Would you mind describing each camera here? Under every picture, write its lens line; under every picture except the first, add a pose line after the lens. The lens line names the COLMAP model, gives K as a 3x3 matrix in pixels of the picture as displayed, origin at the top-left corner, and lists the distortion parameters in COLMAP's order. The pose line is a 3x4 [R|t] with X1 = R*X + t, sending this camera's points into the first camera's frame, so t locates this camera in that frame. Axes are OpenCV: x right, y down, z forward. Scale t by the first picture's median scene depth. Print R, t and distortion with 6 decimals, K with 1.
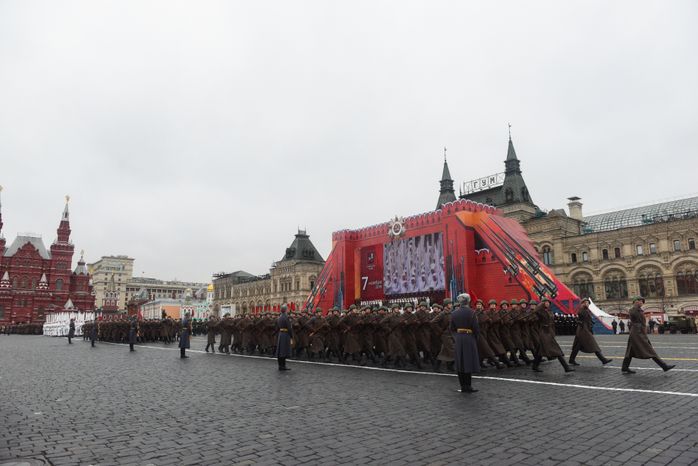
lens RADIAL K [[474.0, 0, 349.0], [0, 474.0, 233.0], [0, 0, 1]] dist [-0.049008, -0.002497]
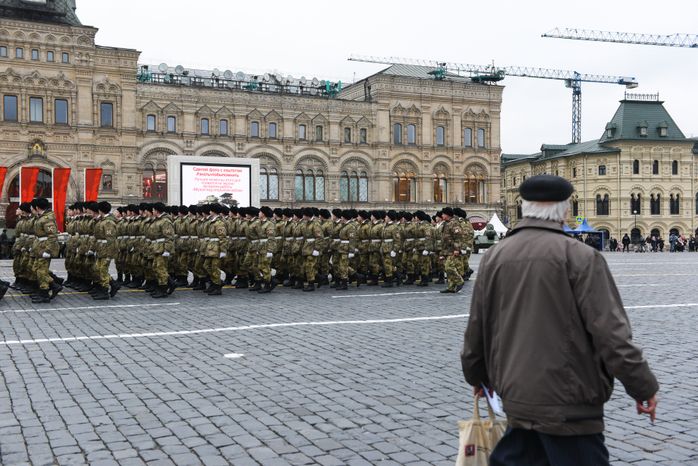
lens RADIAL K [[851.6, 0, 349.0], [0, 851.6, 233.0], [0, 0, 1]] dist [0.003371, 0.000239]
pose [[0.296667, 0.012663, 0.954897, -0.630976], [-0.181923, 0.982350, 0.043493, 0.135657], [-0.937493, -0.186620, 0.293735, 0.644348]]
